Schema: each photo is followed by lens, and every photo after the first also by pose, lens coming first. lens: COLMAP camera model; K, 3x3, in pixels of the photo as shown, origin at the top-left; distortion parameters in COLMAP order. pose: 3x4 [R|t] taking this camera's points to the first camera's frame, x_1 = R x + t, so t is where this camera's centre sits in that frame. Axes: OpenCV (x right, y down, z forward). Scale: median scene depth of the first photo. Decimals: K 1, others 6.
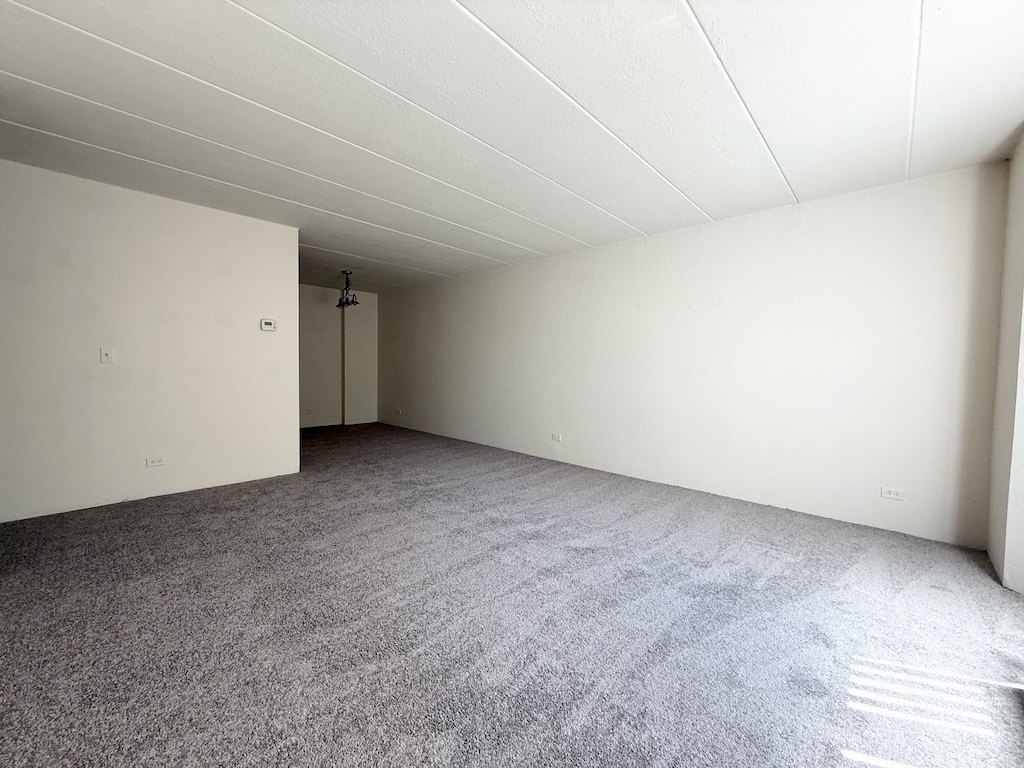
lens RADIAL K [[413.8, 0, 512.0], [0, 413.8, 384.0], [0, 0, 1]] dist [0.001607, 0.000008]
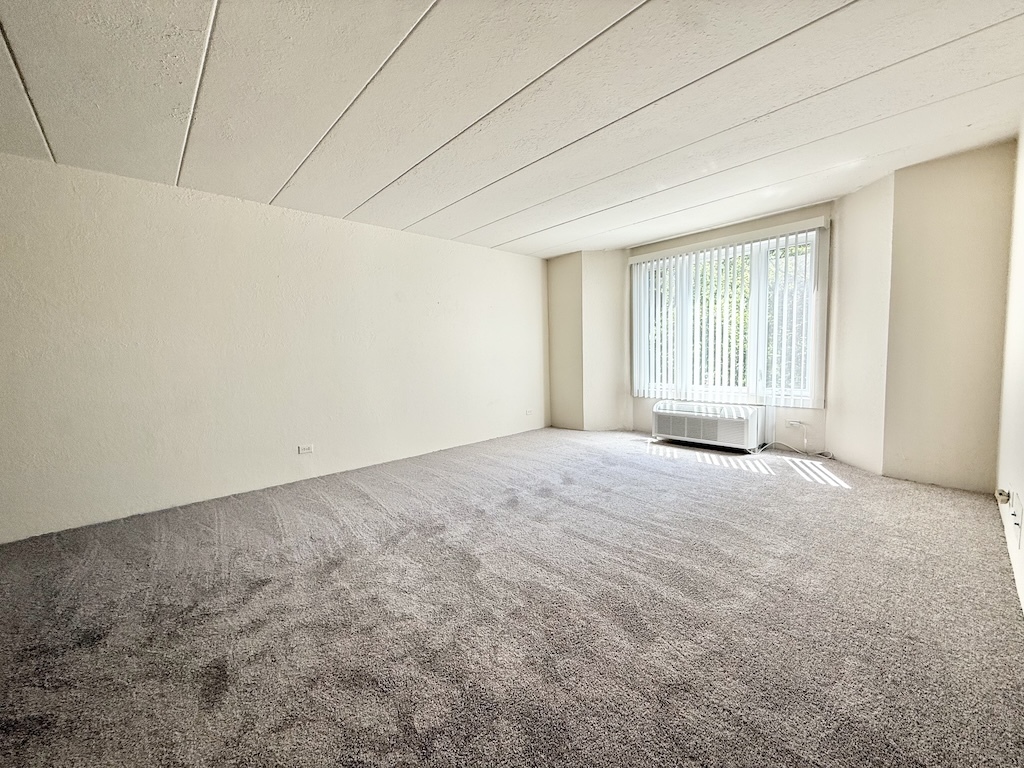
lens RADIAL K [[413.8, 0, 512.0], [0, 413.8, 384.0], [0, 0, 1]] dist [0.001607, 0.000008]
pose [[0.095518, -0.110739, 0.989249, -1.387086], [0.085229, 0.991053, 0.102712, -0.103582], [-0.991772, 0.074502, 0.104102, 1.152093]]
